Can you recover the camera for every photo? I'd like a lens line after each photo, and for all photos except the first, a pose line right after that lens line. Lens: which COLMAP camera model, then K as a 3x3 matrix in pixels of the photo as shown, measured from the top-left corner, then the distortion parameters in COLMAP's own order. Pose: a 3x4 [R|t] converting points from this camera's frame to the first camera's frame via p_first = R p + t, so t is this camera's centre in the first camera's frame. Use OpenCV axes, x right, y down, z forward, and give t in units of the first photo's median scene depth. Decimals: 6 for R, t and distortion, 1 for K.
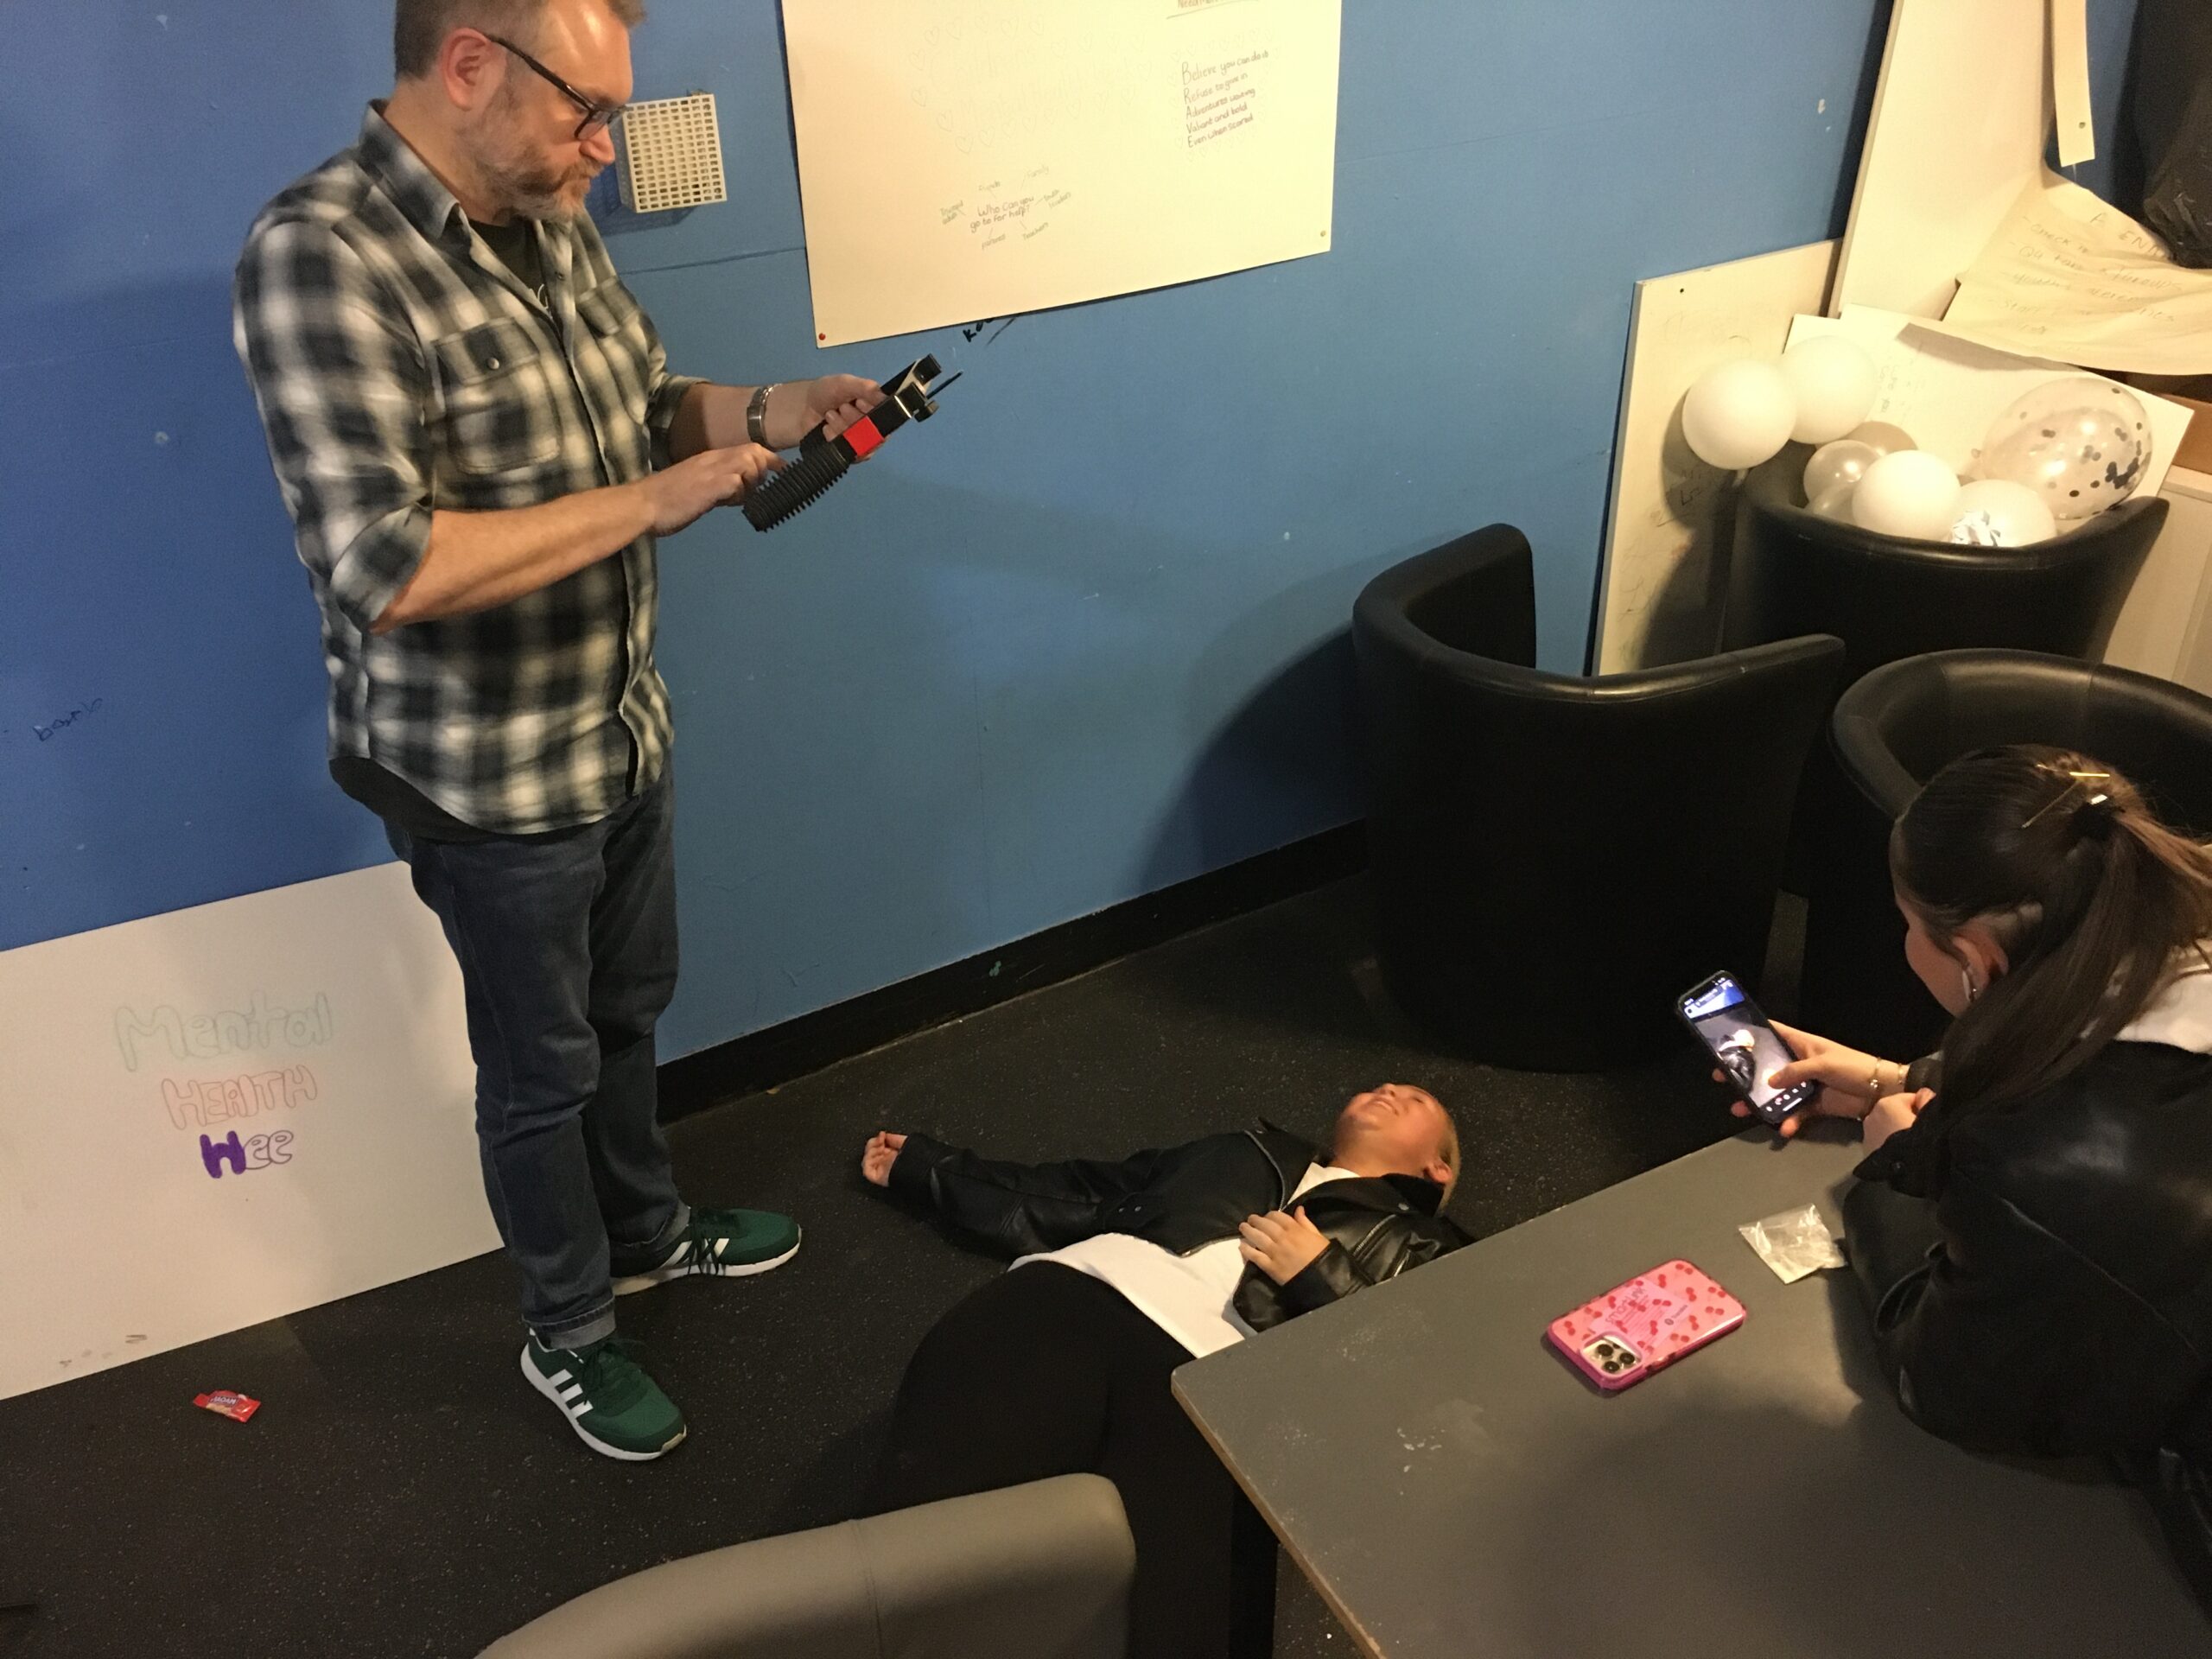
lens RADIAL K [[1894.5, 0, 1097.2], [0, 1894.5, 831.3], [0, 0, 1]] dist [0.093916, -0.120314]
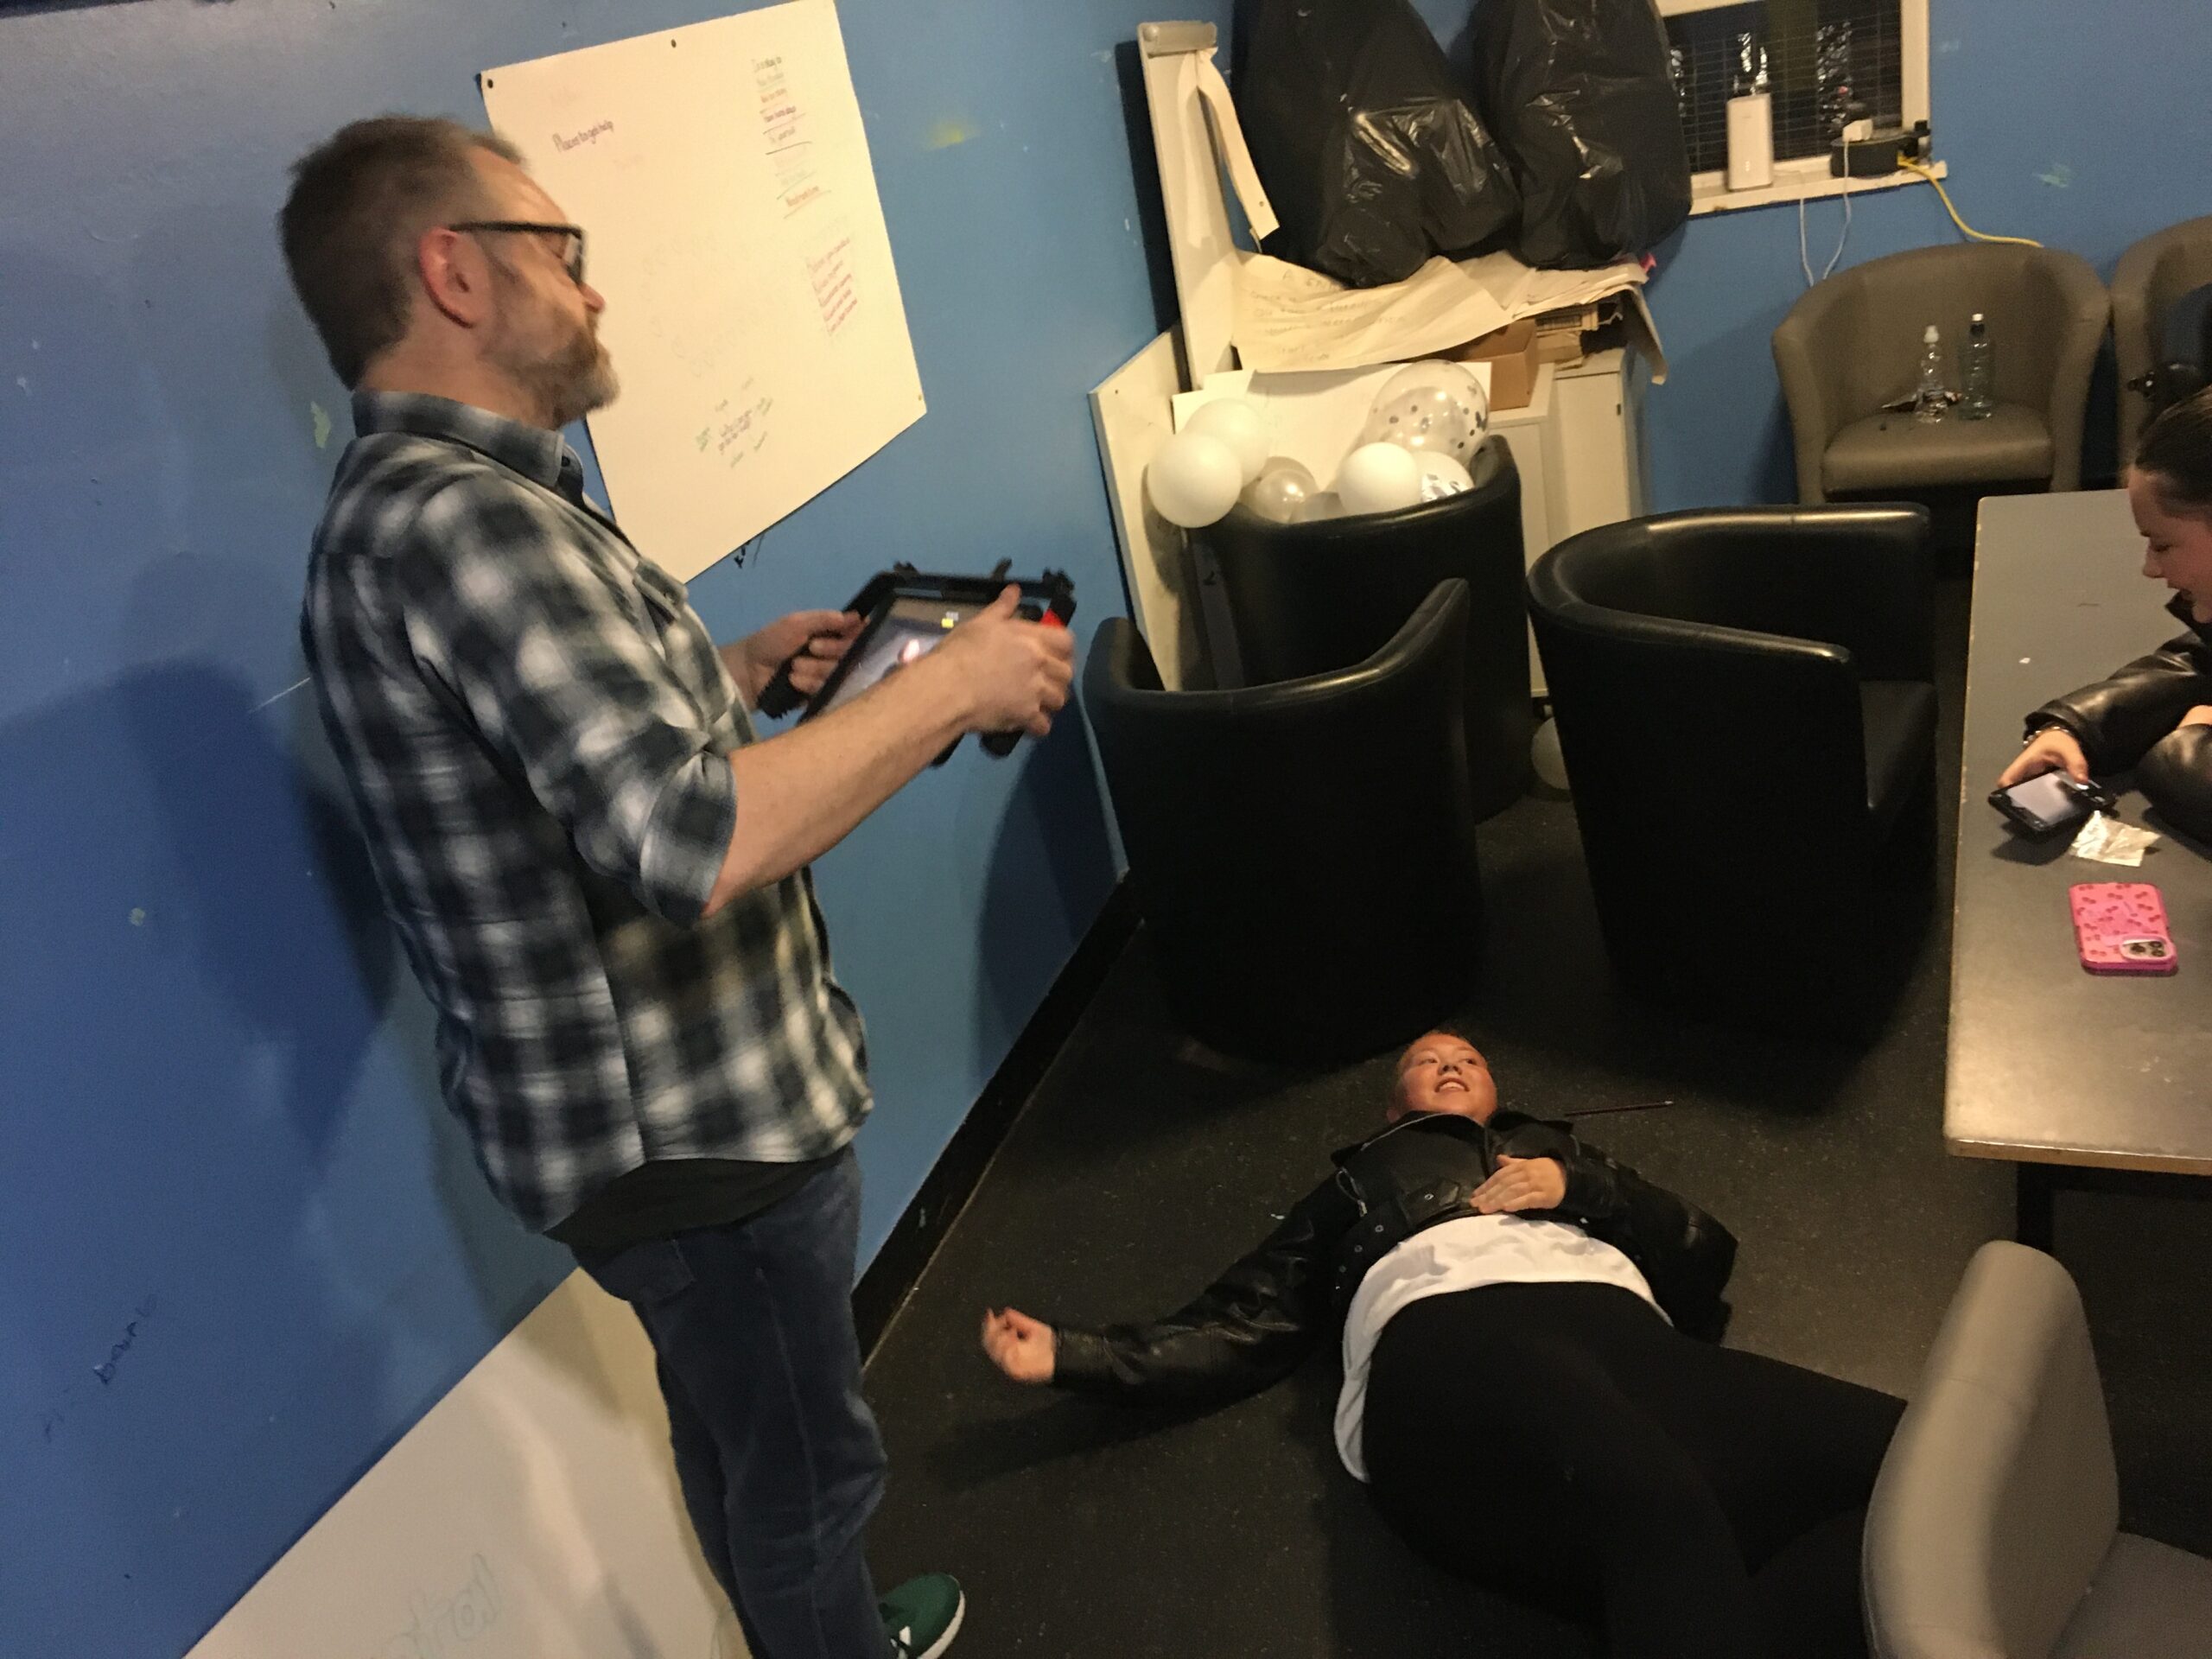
lens RADIAL K [[1894.5, 0, 1107.9], [0, 1894.5, 827.6], [0, 0, 1]] dist [0.093916, -0.120314]
pose [[0.761290, -0.378948, 0.526152, -0.371356], [0.460287, 0.887363, -0.026889, -0.026368], [-0.456699, 0.262652, 0.849965, 0.116257]]
